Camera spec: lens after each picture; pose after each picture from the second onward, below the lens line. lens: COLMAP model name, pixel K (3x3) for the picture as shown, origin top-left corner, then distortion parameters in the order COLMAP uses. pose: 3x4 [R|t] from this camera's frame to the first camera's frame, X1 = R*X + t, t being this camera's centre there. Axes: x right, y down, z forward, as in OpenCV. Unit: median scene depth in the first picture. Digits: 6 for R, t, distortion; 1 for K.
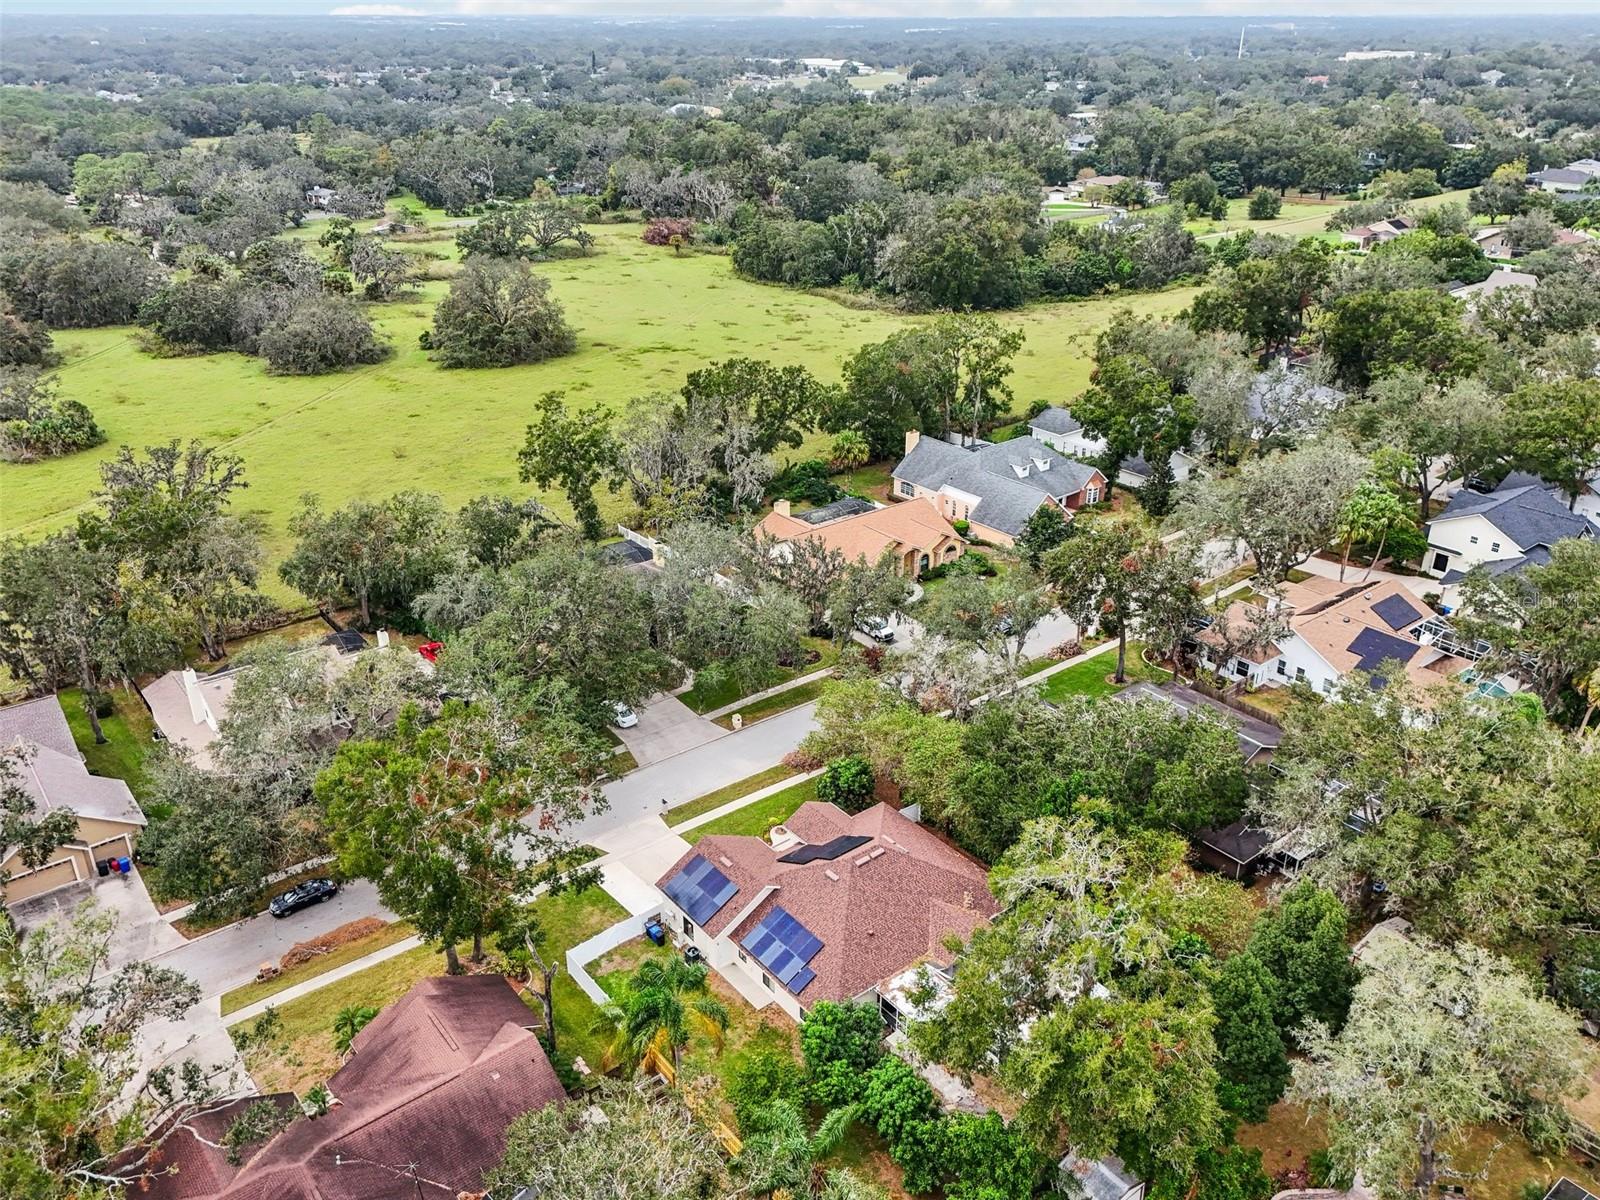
lens RADIAL K [[1233.2, 0, 804.8], [0, 1233.2, 598.0], [0, 0, 1]] dist [0.085117, -0.078444]
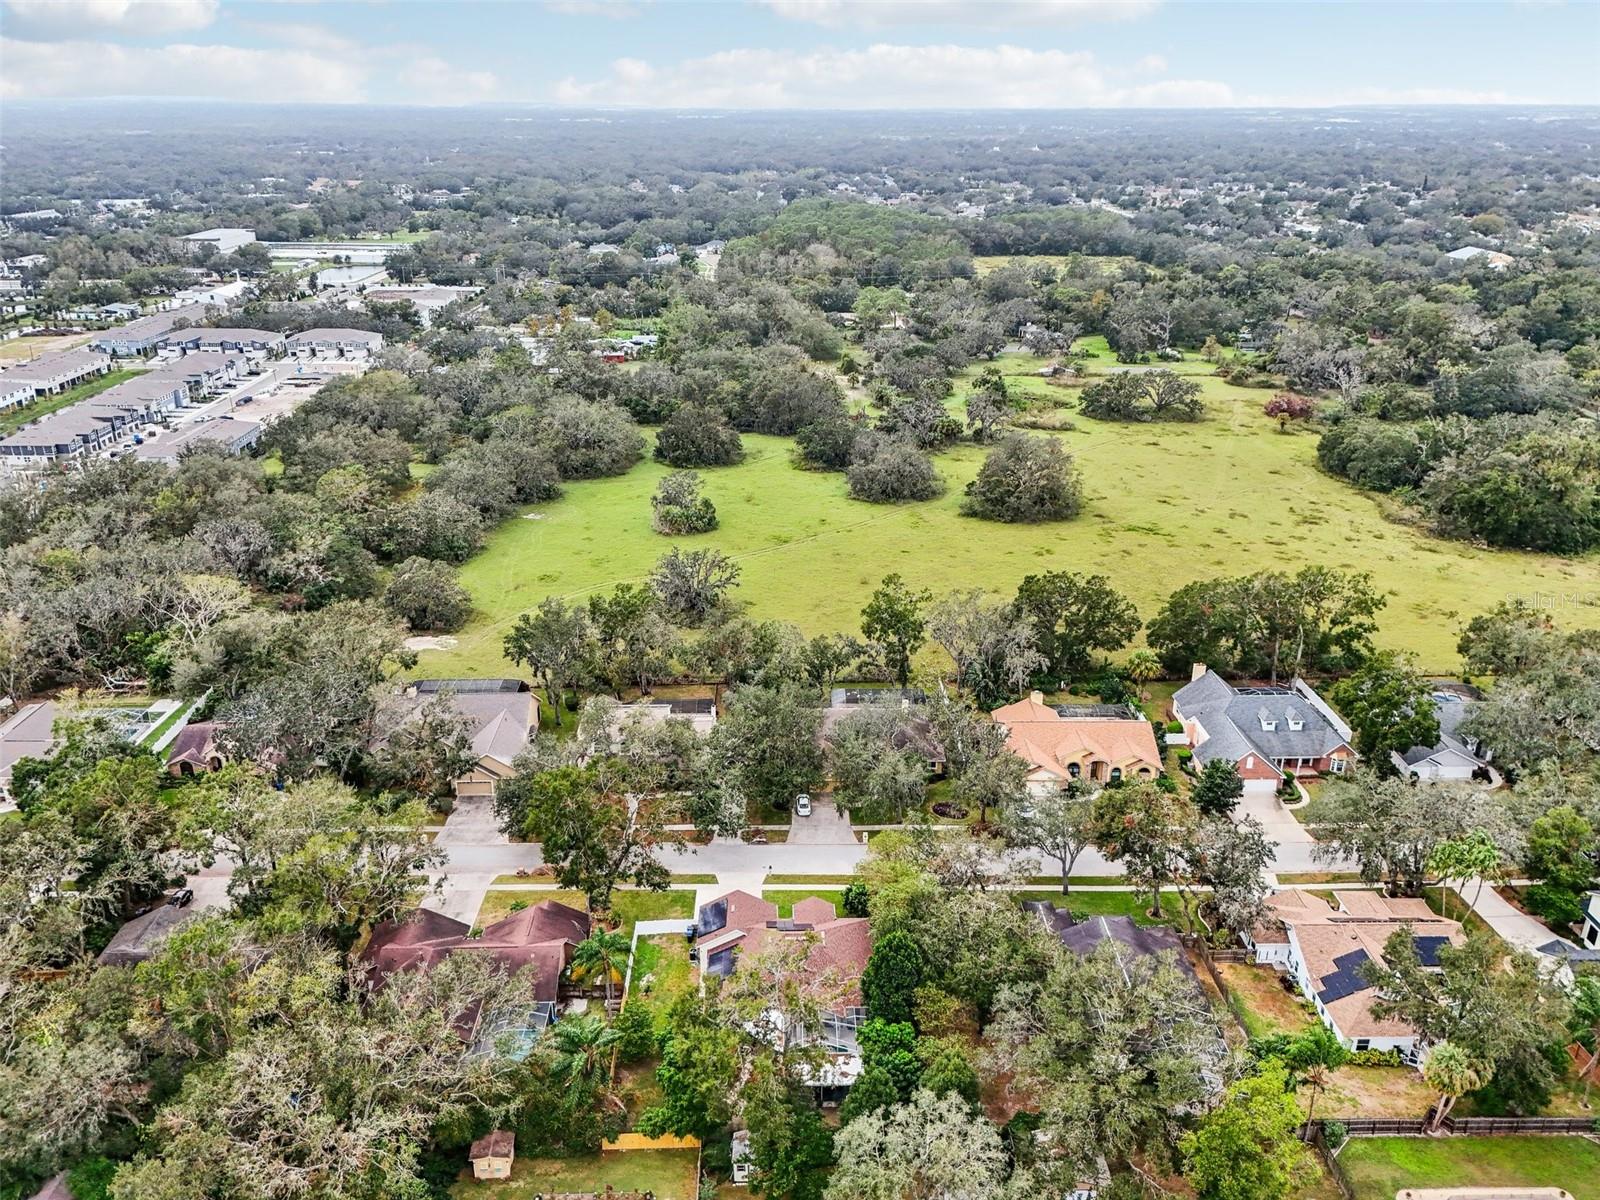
lens RADIAL K [[1233.2, 0, 804.8], [0, 1233.2, 598.0], [0, 0, 1]] dist [0.085117, -0.078444]
pose [[0.800916, 0.228609, -0.553418, 0.357846], [-0.261307, 0.965039, 0.020475, -0.103203], [0.538751, 0.128213, 0.832652, -0.152651]]
